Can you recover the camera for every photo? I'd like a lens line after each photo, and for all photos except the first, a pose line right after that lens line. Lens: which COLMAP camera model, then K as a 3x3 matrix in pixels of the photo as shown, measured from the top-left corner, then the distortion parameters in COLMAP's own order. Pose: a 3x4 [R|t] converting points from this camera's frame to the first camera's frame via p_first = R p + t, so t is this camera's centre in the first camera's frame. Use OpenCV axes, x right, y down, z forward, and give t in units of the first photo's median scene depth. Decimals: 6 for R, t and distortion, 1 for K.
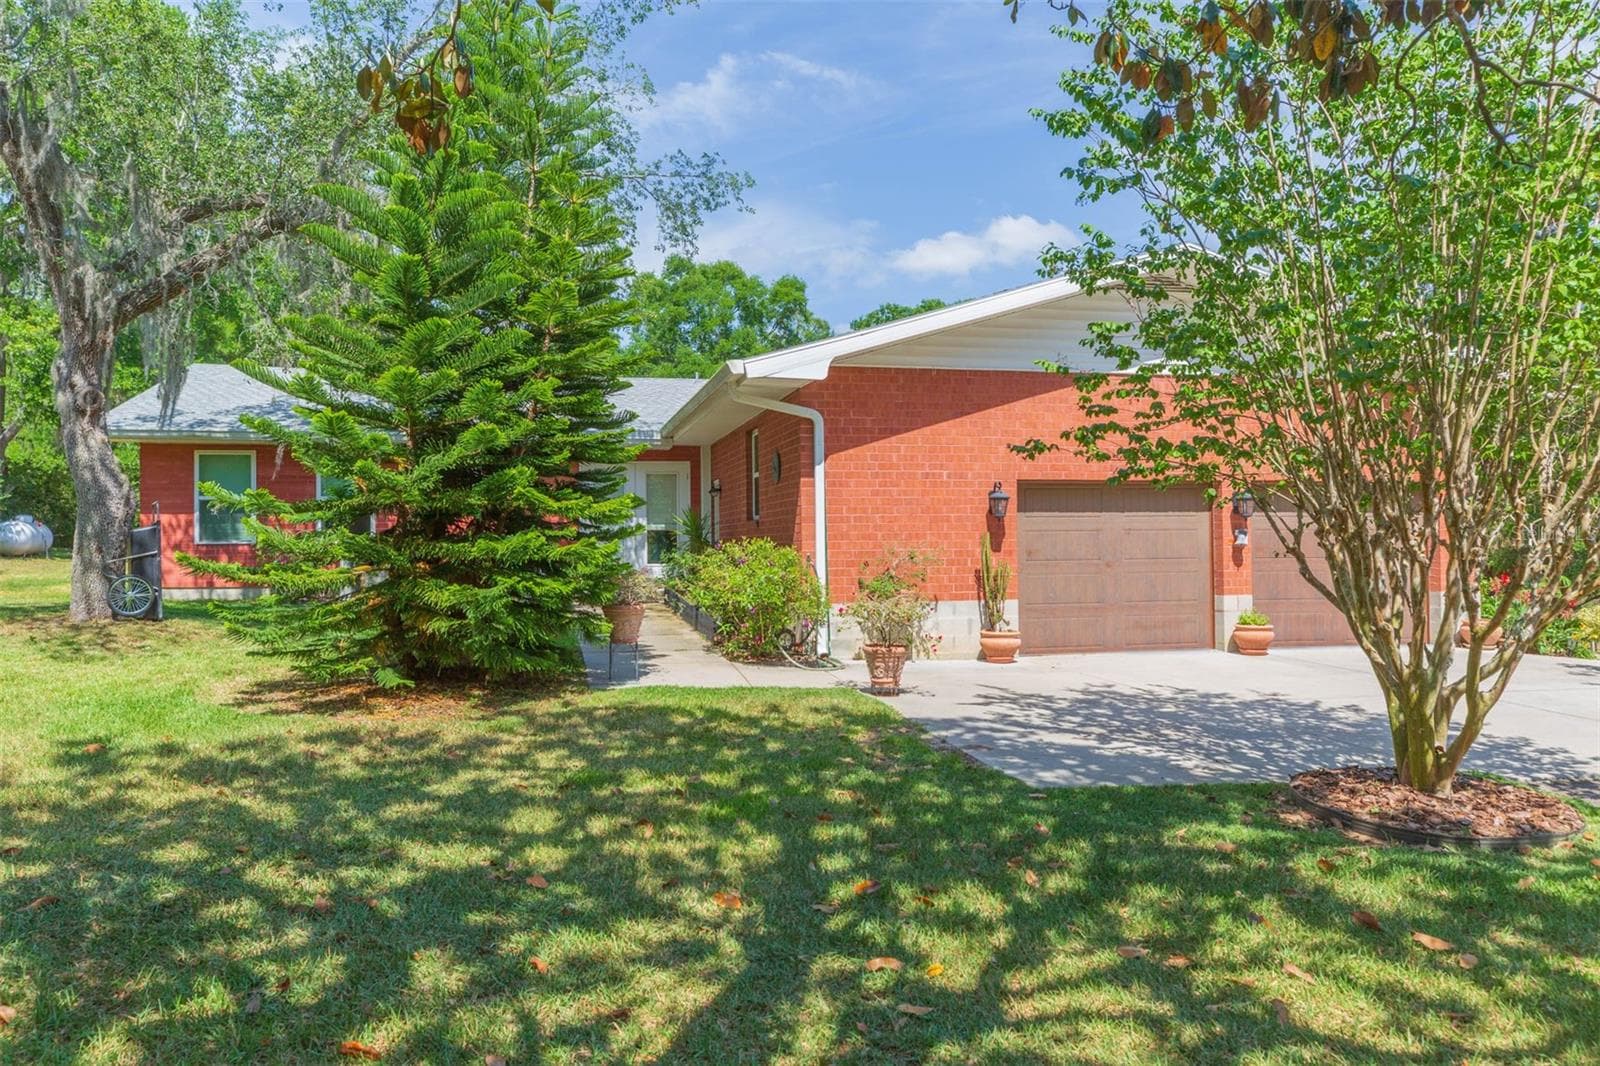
lens RADIAL K [[1272.9, 0, 800.0], [0, 1272.9, 533.0], [0, 0, 1]] dist [0.033847, 0.001536]
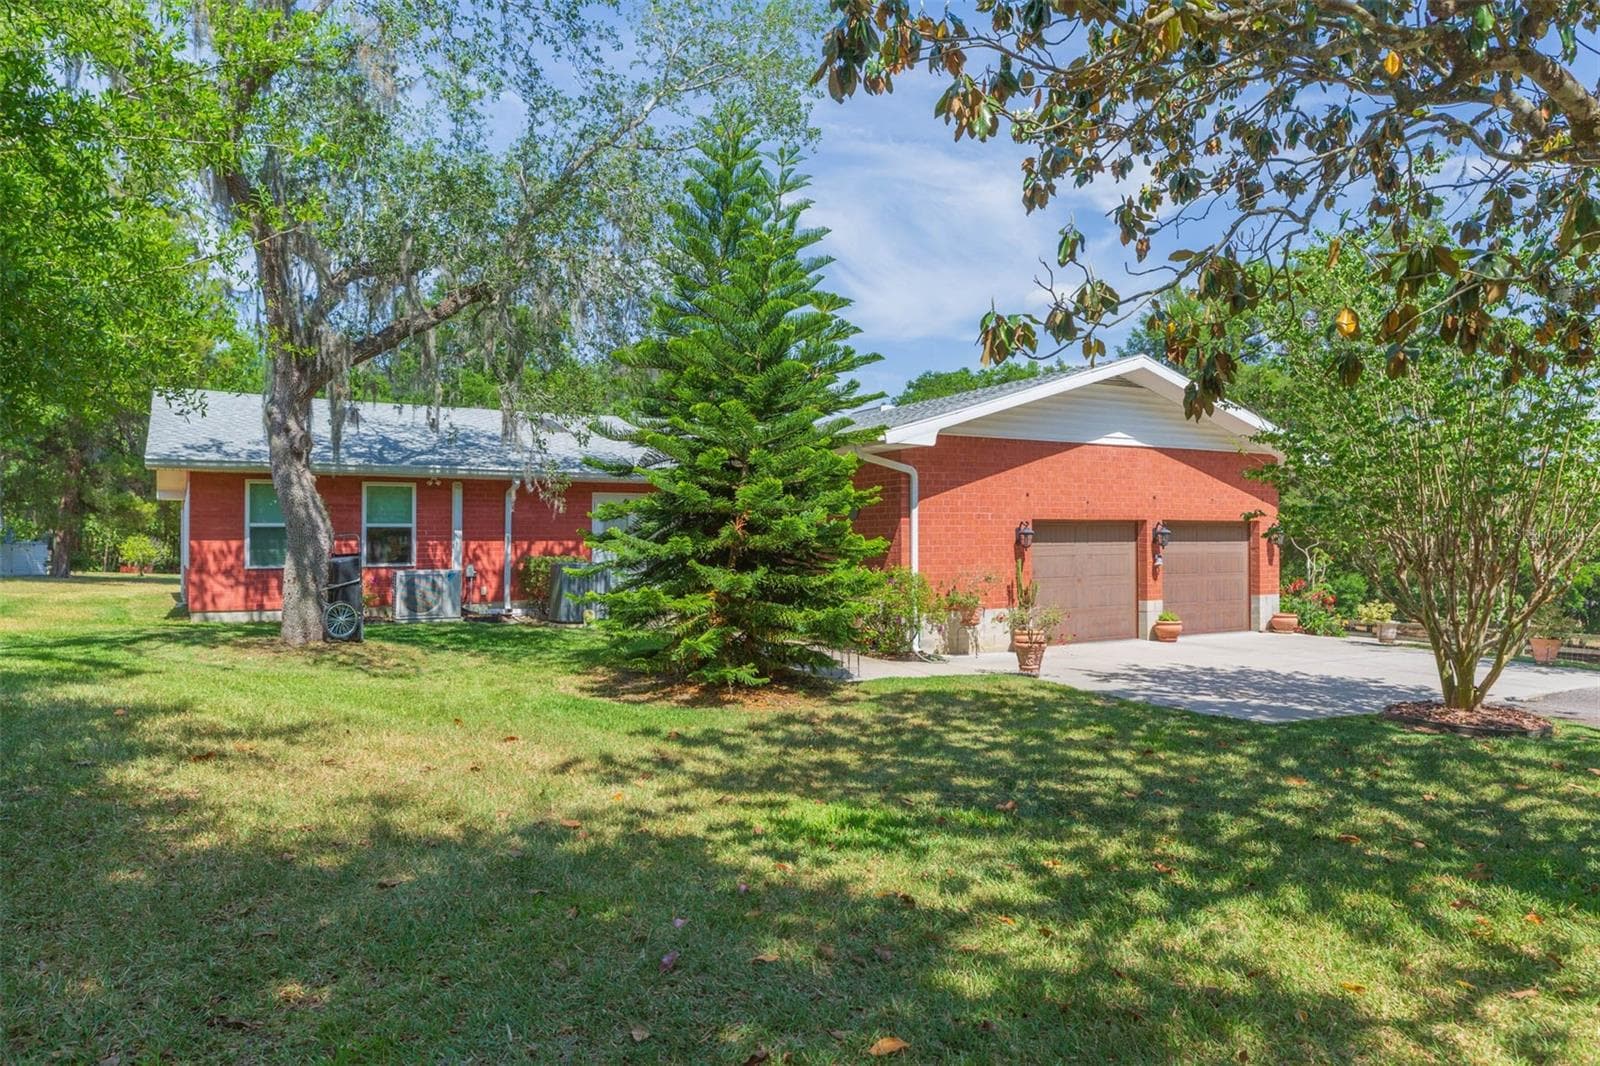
lens RADIAL K [[1272.9, 0, 800.0], [0, 1272.9, 533.0], [0, 0, 1]] dist [0.033847, 0.001536]
pose [[0.926866, -0.000008, 0.375393, -0.568255], [-0.000652, 0.999998, 0.001633, -0.028806], [-0.375393, -0.001758, 0.926864, -0.174243]]
